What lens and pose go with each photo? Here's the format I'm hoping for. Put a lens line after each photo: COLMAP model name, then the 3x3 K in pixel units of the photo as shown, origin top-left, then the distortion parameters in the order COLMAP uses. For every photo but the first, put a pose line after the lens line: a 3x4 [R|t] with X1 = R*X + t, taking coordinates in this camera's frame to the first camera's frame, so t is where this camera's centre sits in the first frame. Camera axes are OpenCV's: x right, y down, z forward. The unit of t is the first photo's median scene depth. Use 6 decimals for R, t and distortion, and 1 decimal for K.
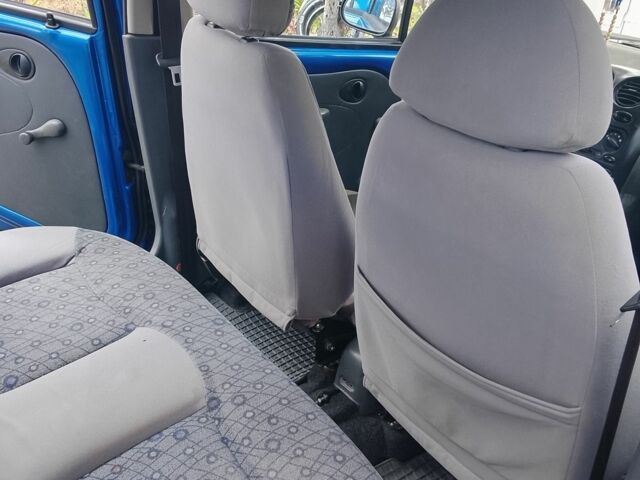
lens RADIAL K [[686.4, 0, 320.0], [0, 686.4, 240.0], [0, 0, 1]] dist [0.065571, -0.023576]
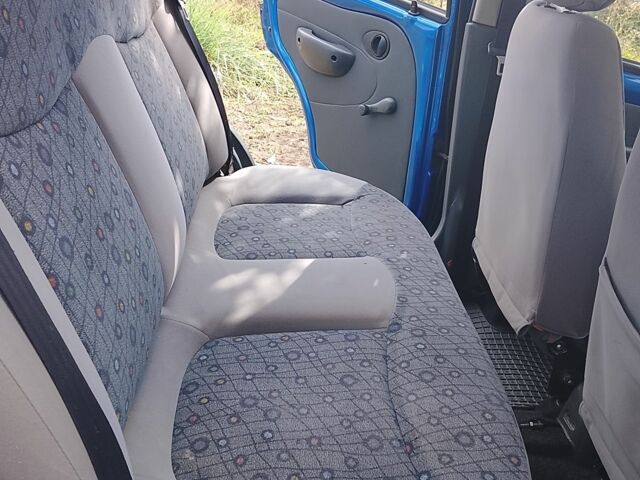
lens RADIAL K [[686.4, 0, 320.0], [0, 686.4, 240.0], [0, 0, 1]] dist [0.065571, -0.023576]
pose [[0.815760, 0.272581, -0.510132, 0.169166], [-0.350309, 0.934661, -0.060762, 0.163323], [0.460238, 0.228271, 0.857947, 0.062325]]
